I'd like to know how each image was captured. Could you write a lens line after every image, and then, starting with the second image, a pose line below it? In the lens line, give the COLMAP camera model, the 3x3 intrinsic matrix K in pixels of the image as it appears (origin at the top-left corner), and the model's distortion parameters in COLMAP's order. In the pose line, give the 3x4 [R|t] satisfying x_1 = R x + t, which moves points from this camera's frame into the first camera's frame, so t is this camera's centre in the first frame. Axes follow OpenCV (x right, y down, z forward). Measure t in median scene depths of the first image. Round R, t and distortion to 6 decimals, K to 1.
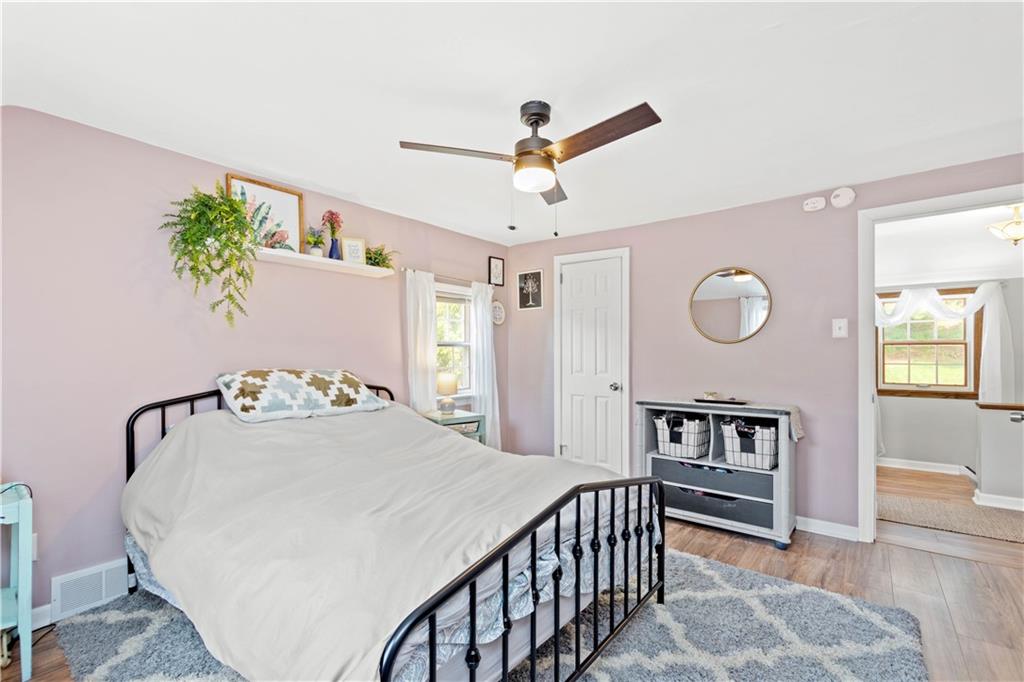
lens RADIAL K [[456.7, 0, 516.2], [0, 456.7, 349.8], [0, 0, 1]] dist [0.010026, -0.001299]
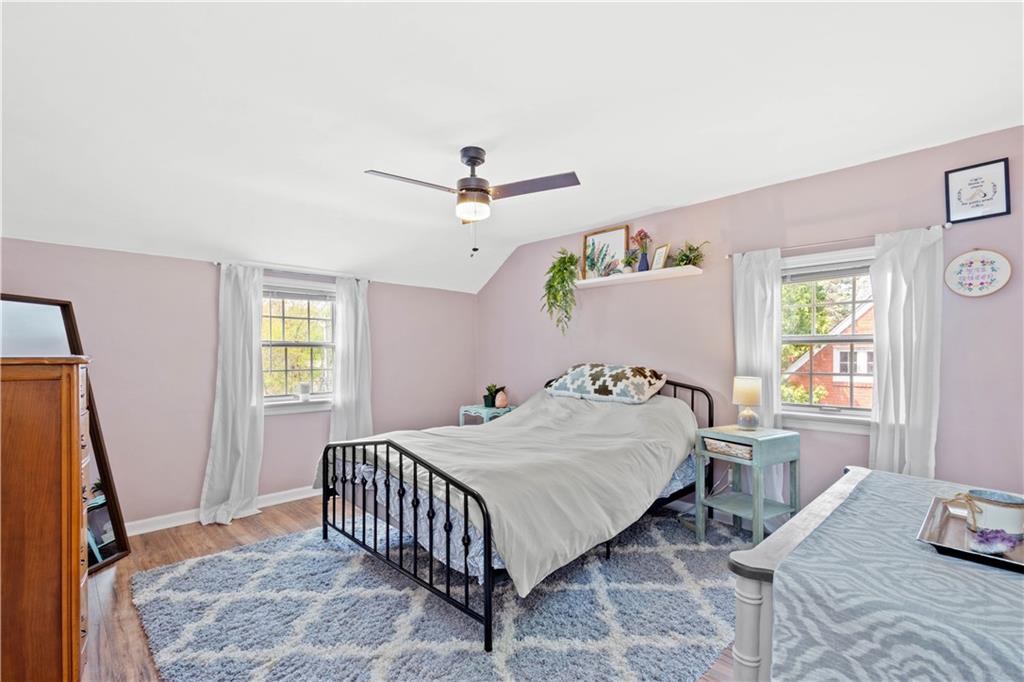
lens RADIAL K [[456.7, 0, 516.5], [0, 456.7, 348.2], [0, 0, 1]] dist [0.010026, -0.001299]
pose [[-0.122996, -0.004100, -0.992399, 0.852609], [0.008581, 0.999950, -0.005194, 0.000722], [0.992370, -0.009154, -0.122955, 0.890510]]
